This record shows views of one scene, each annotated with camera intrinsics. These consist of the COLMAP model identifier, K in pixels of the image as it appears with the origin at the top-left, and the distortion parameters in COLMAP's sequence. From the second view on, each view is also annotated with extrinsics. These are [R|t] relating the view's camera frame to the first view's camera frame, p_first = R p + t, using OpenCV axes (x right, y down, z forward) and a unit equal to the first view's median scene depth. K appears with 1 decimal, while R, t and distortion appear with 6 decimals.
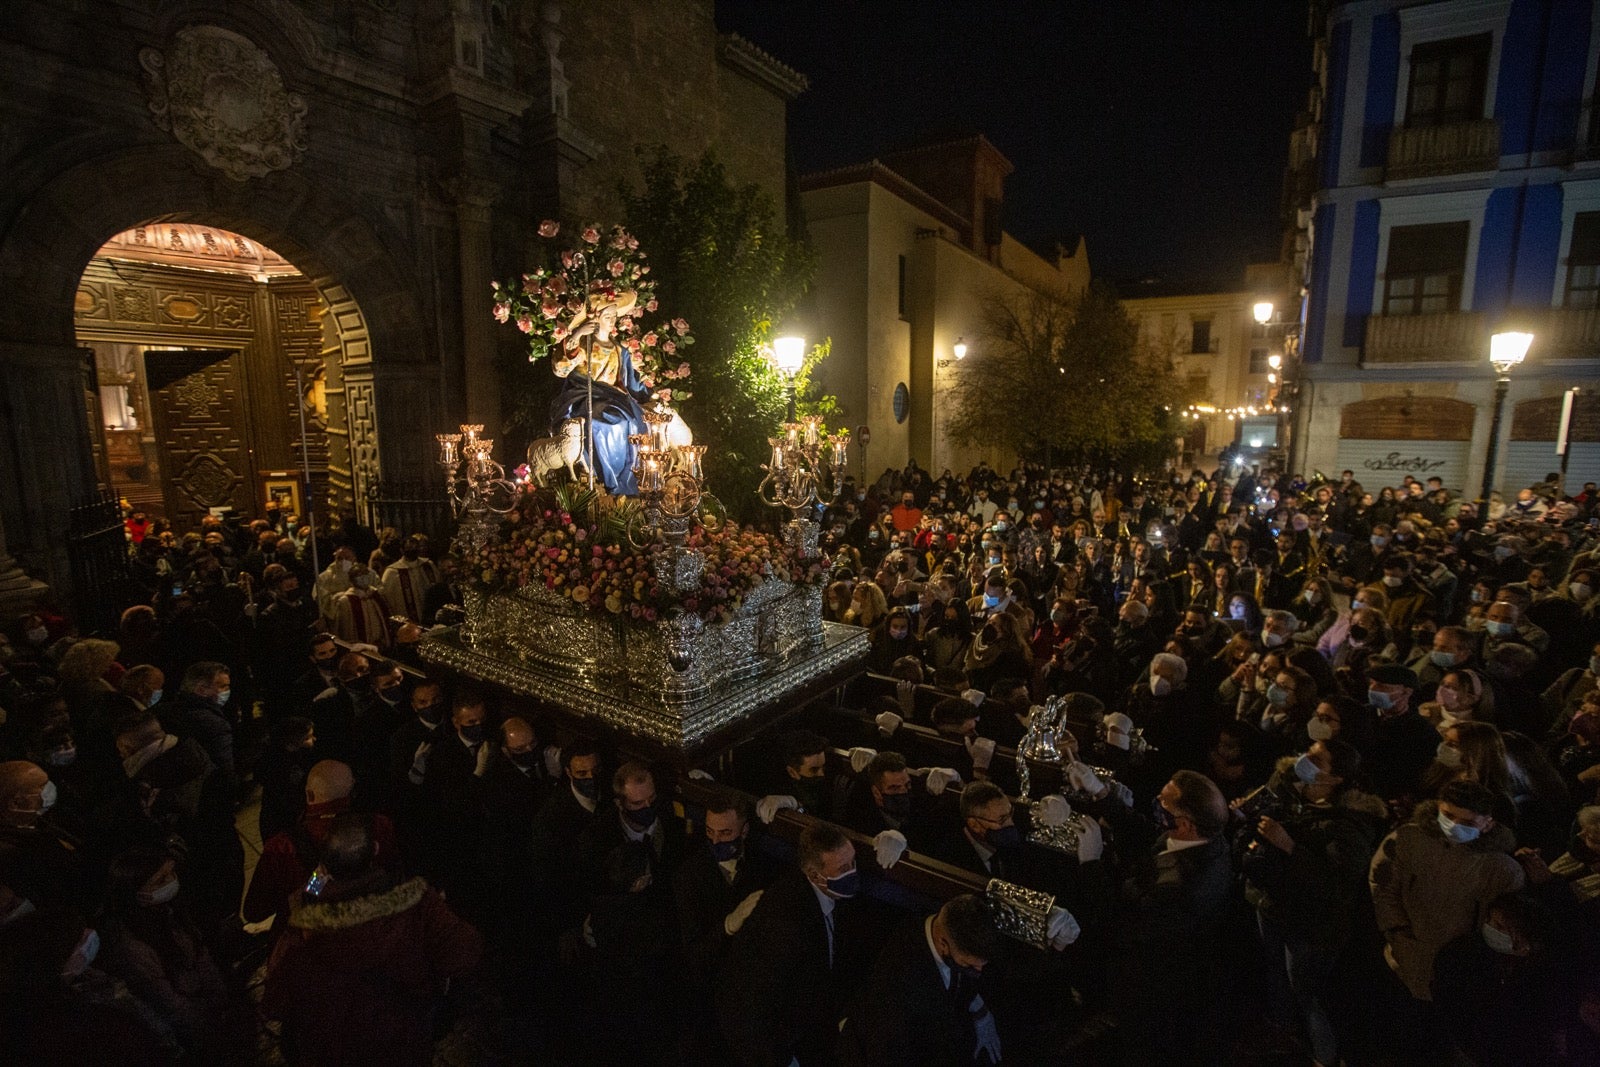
lens RADIAL K [[729.4, 0, 800.1], [0, 729.4, 523.9], [0, 0, 1]] dist [-0.047167, 0.016382]
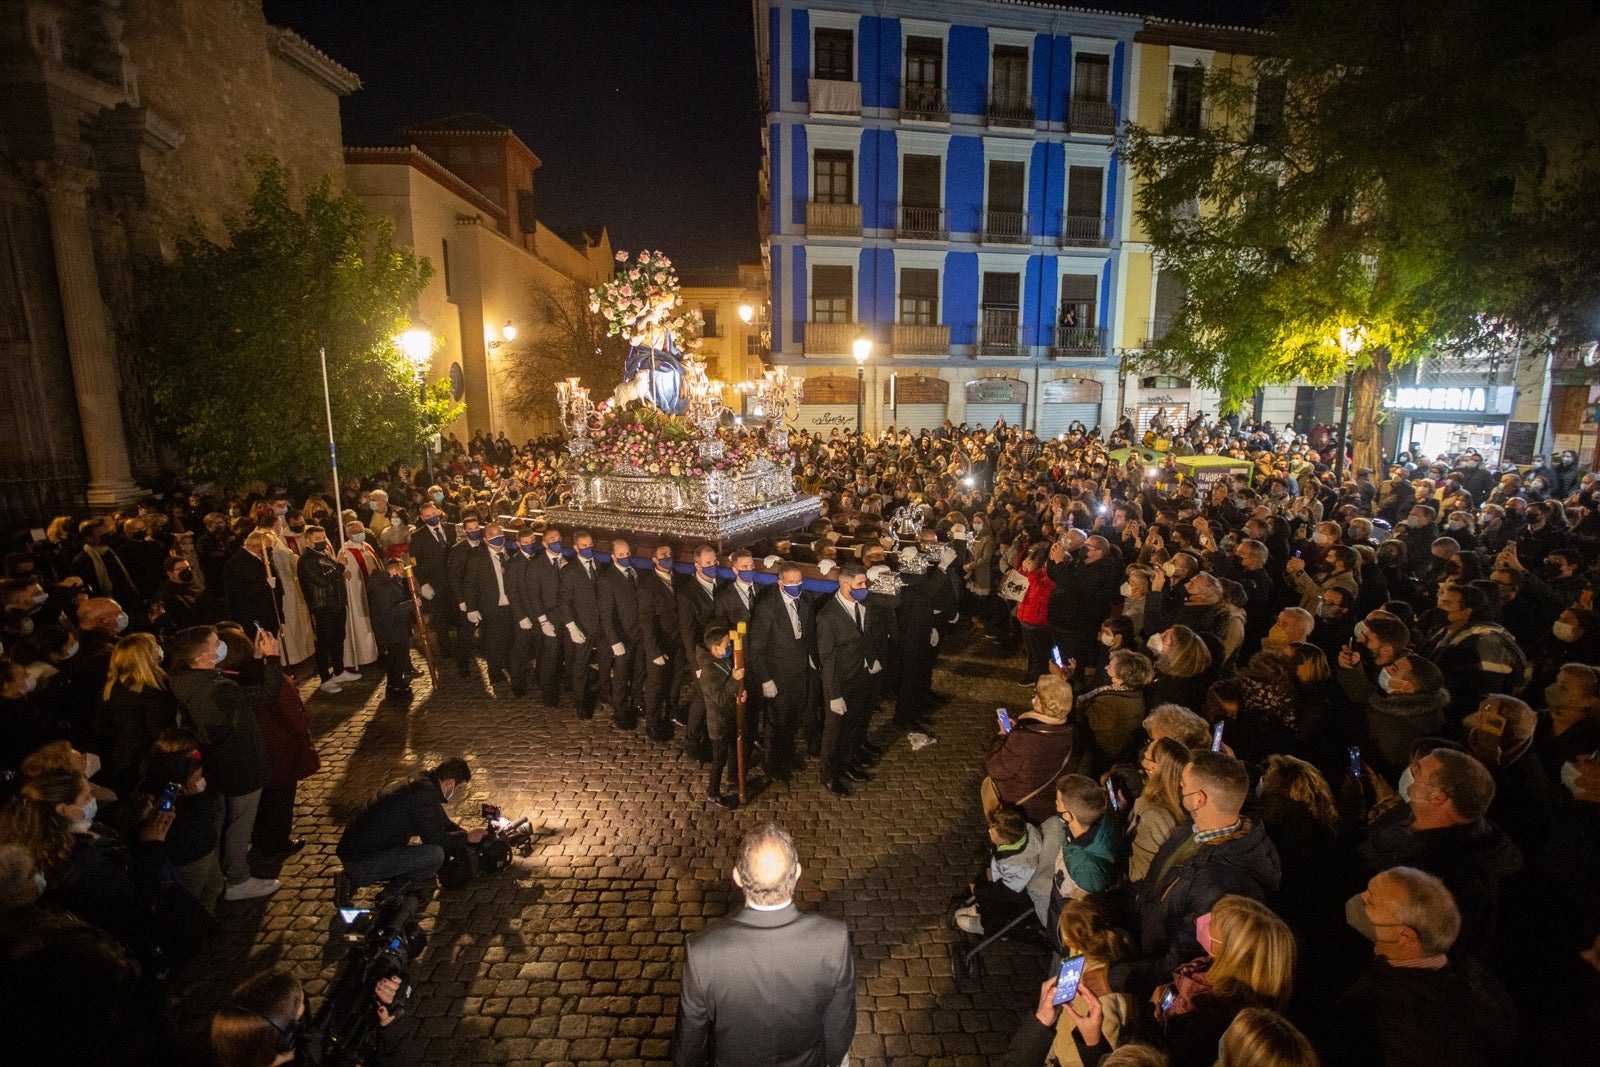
lens RADIAL K [[729.4, 0, 800.1], [0, 729.4, 523.9], [0, 0, 1]] dist [-0.047167, 0.016382]
pose [[0.816494, -0.105844, 0.567569, -0.140294], [0.087975, 0.994381, 0.058879, 0.043275], [-0.570612, 0.001858, 0.821218, -0.277543]]
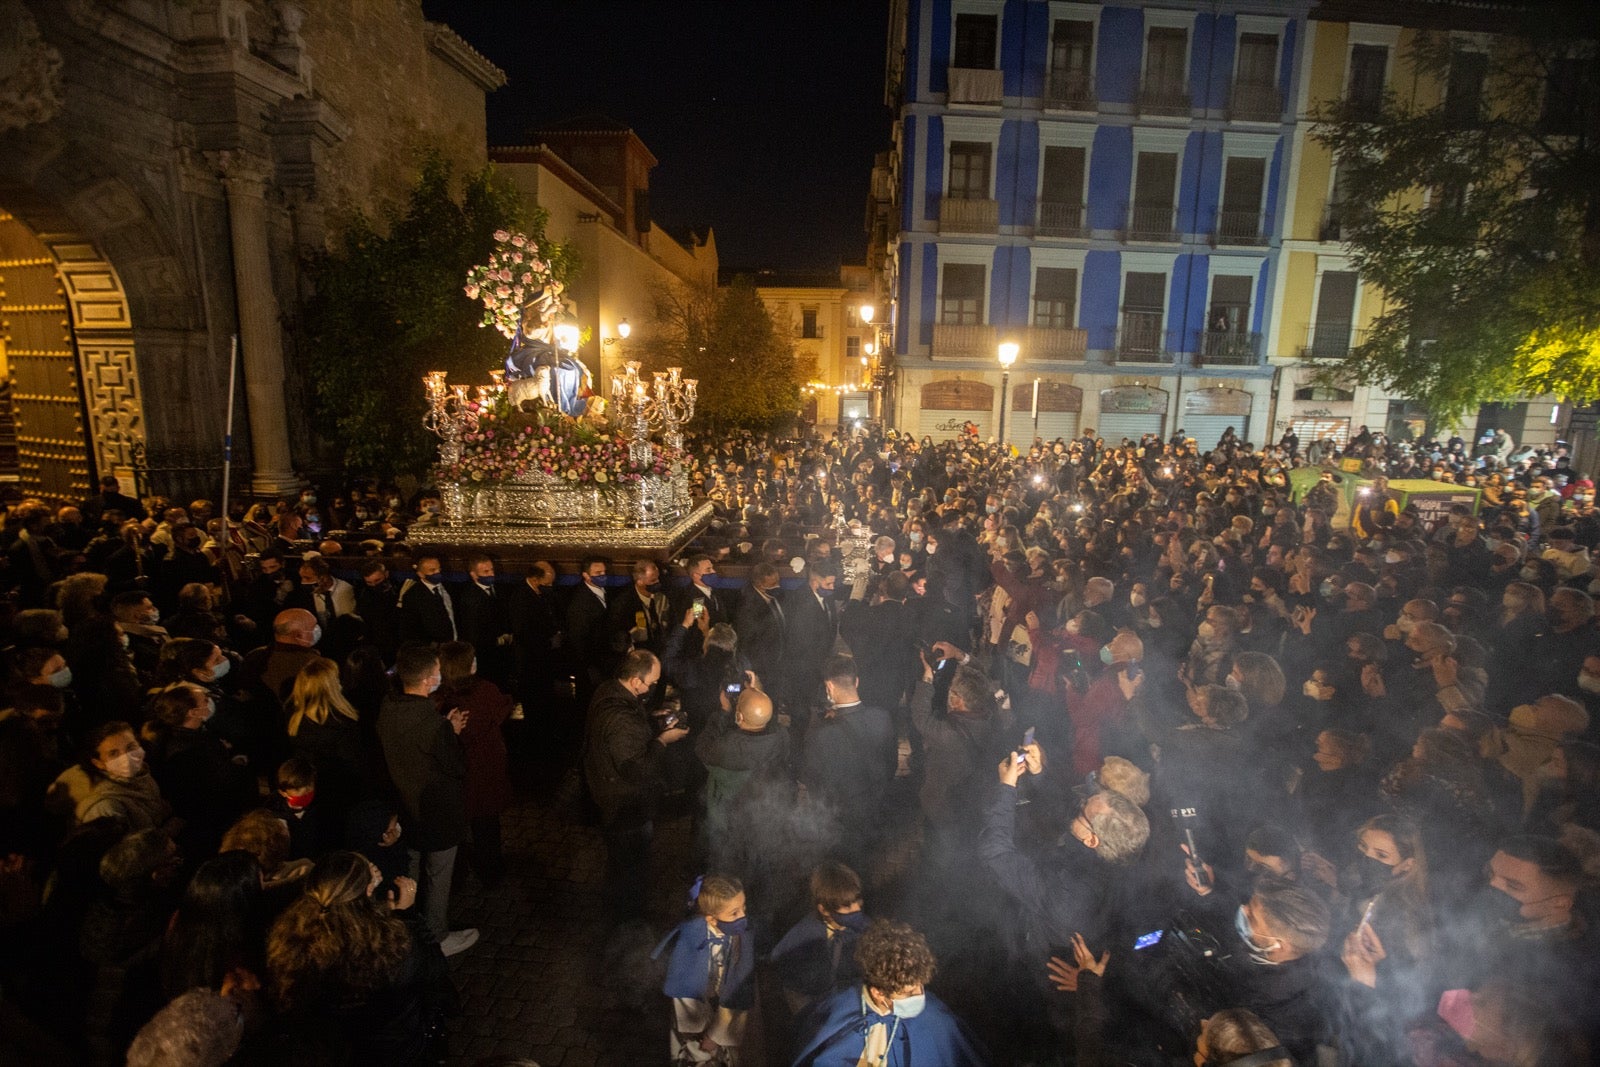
lens RADIAL K [[729.4, 0, 800.1], [0, 729.4, 523.9], [0, 0, 1]] dist [-0.047167, 0.016382]
pose [[0.877864, -0.070461, 0.473698, -0.174841], [0.054171, 0.997379, 0.047965, 0.028877], [-0.475836, -0.016446, 0.879380, -0.183609]]
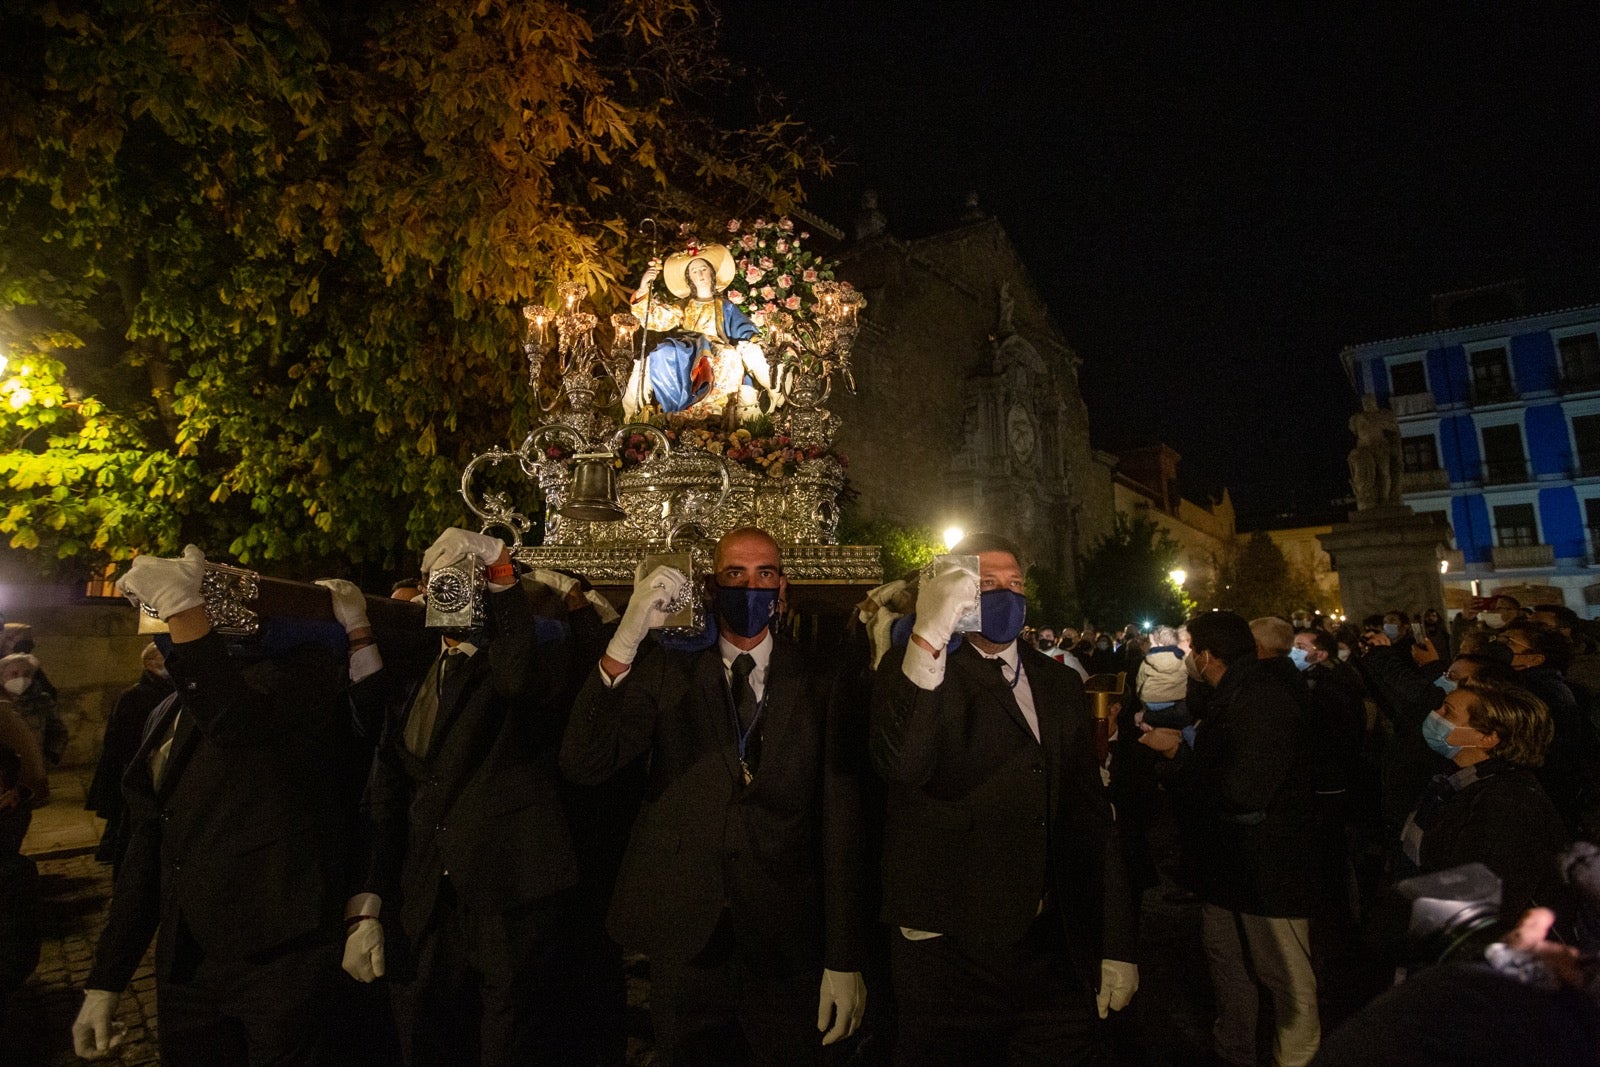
lens RADIAL K [[754.8, 0, 802.4], [0, 754.8, 517.5], [0, 0, 1]] dist [-0.014210, 0.000196]
pose [[0.990801, -0.029669, -0.132033, -0.753876], [-0.012760, 0.950843, -0.309412, 0.349904], [0.134723, 0.308250, 0.941717, -1.489225]]
